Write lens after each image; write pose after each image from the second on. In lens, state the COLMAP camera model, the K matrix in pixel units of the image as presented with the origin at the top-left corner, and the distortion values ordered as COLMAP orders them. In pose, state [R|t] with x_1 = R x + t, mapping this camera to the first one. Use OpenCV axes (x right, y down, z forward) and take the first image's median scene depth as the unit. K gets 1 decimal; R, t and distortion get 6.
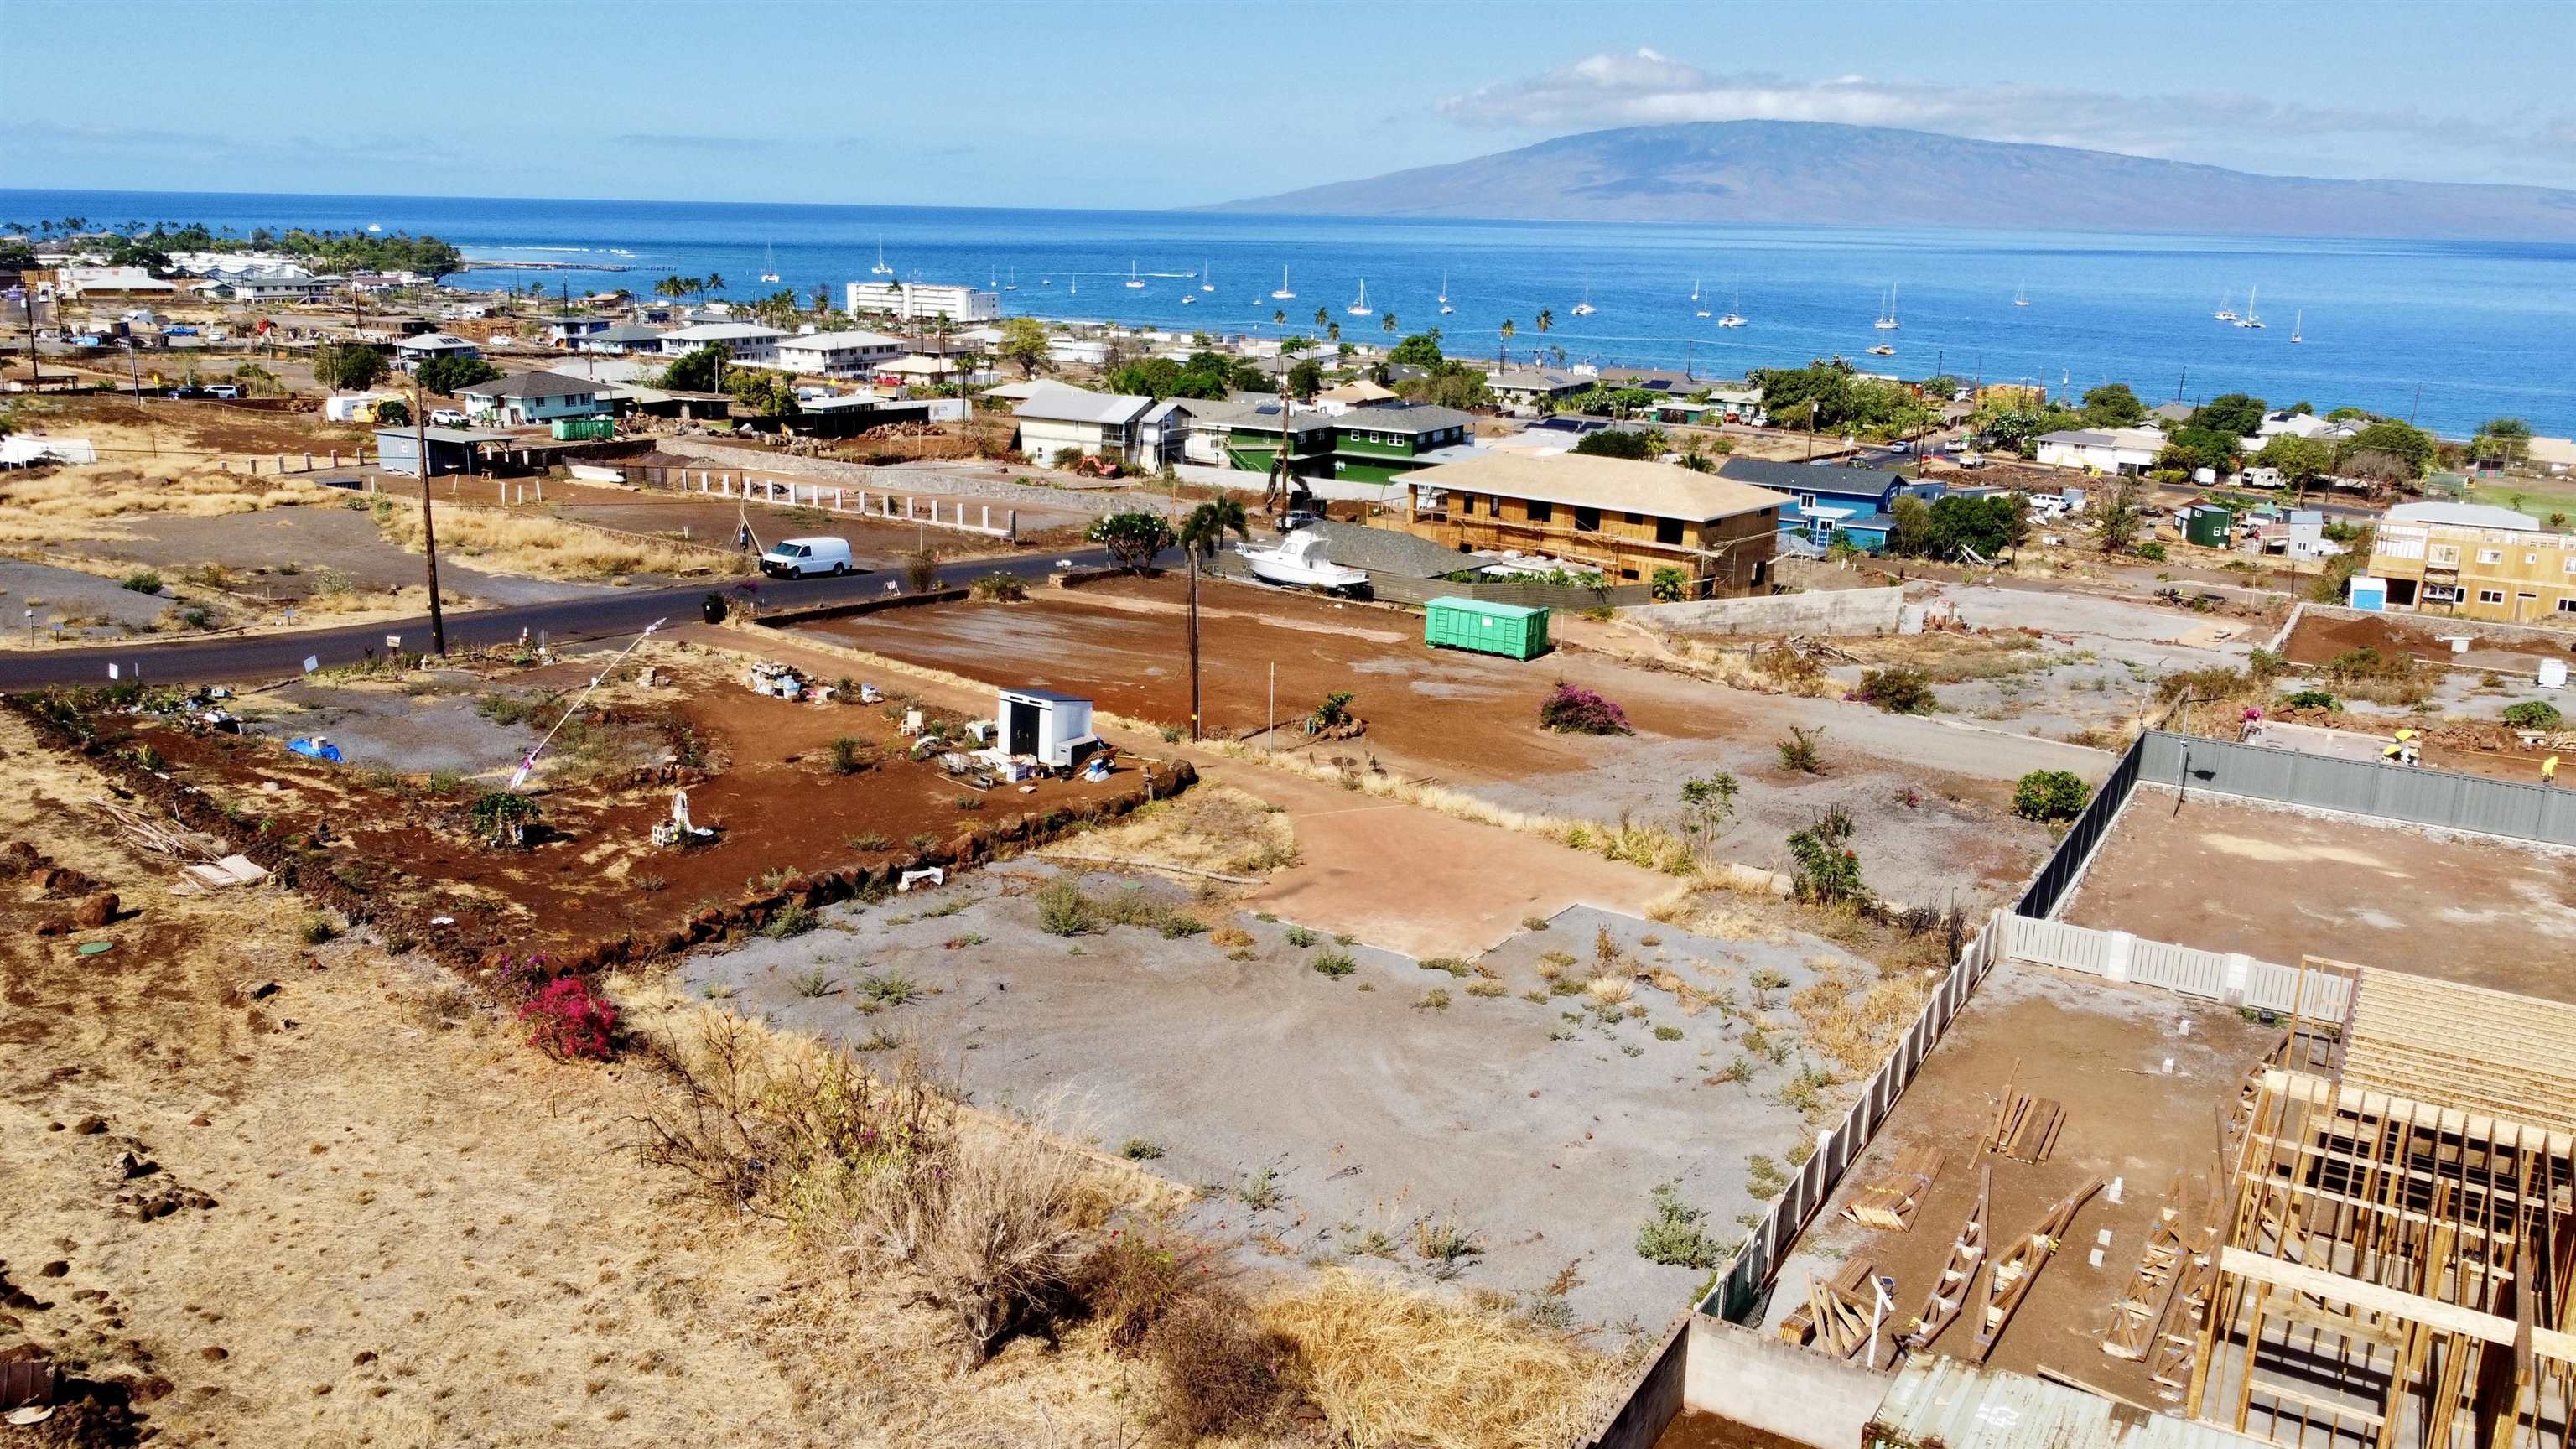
lens RADIAL K [[1957.2, 0, 1288.0], [0, 1957.2, 724.5], [0, 0, 1]] dist [-0.000207, -0.005224]
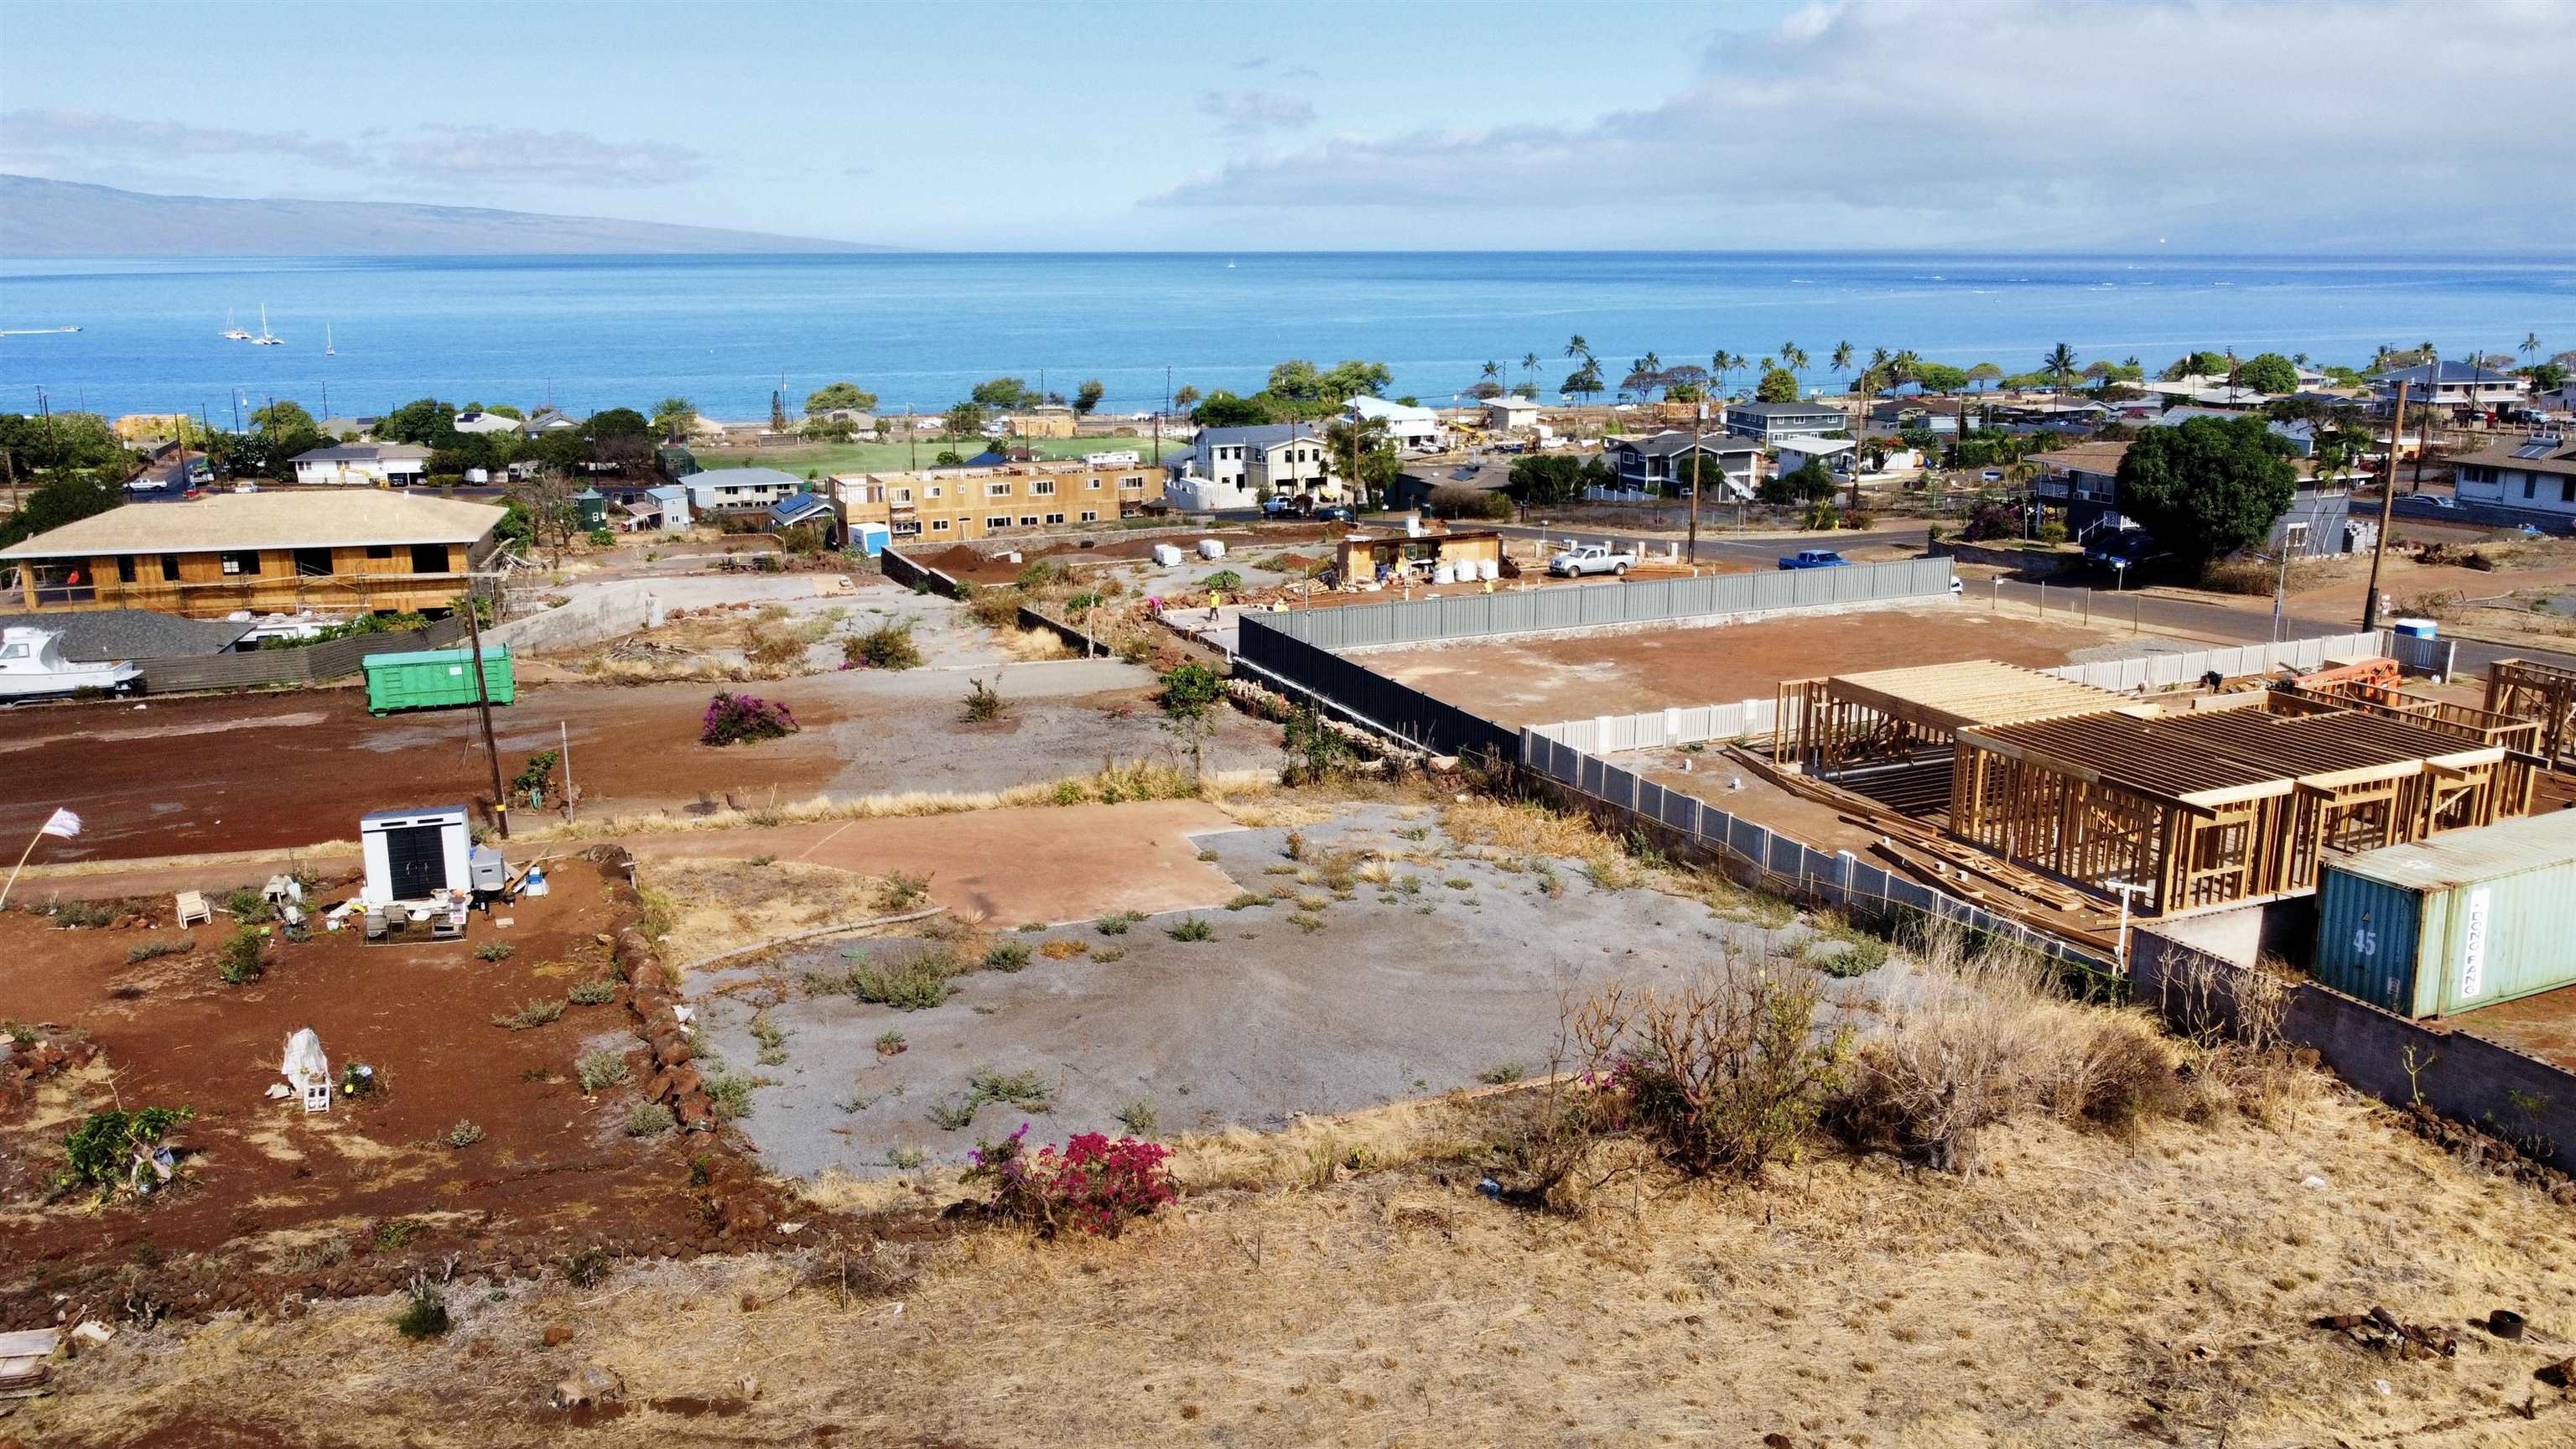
lens RADIAL K [[1953.6, 0, 1288.0], [0, 1953.6, 724.5], [0, 0, 1]] dist [0.007316, -0.011399]
pose [[0.573717, -0.216196, 0.790006, -0.448007], [0.223285, 0.969285, 0.103104, -0.043349], [-0.788031, 0.117243, 0.604368, 0.228815]]
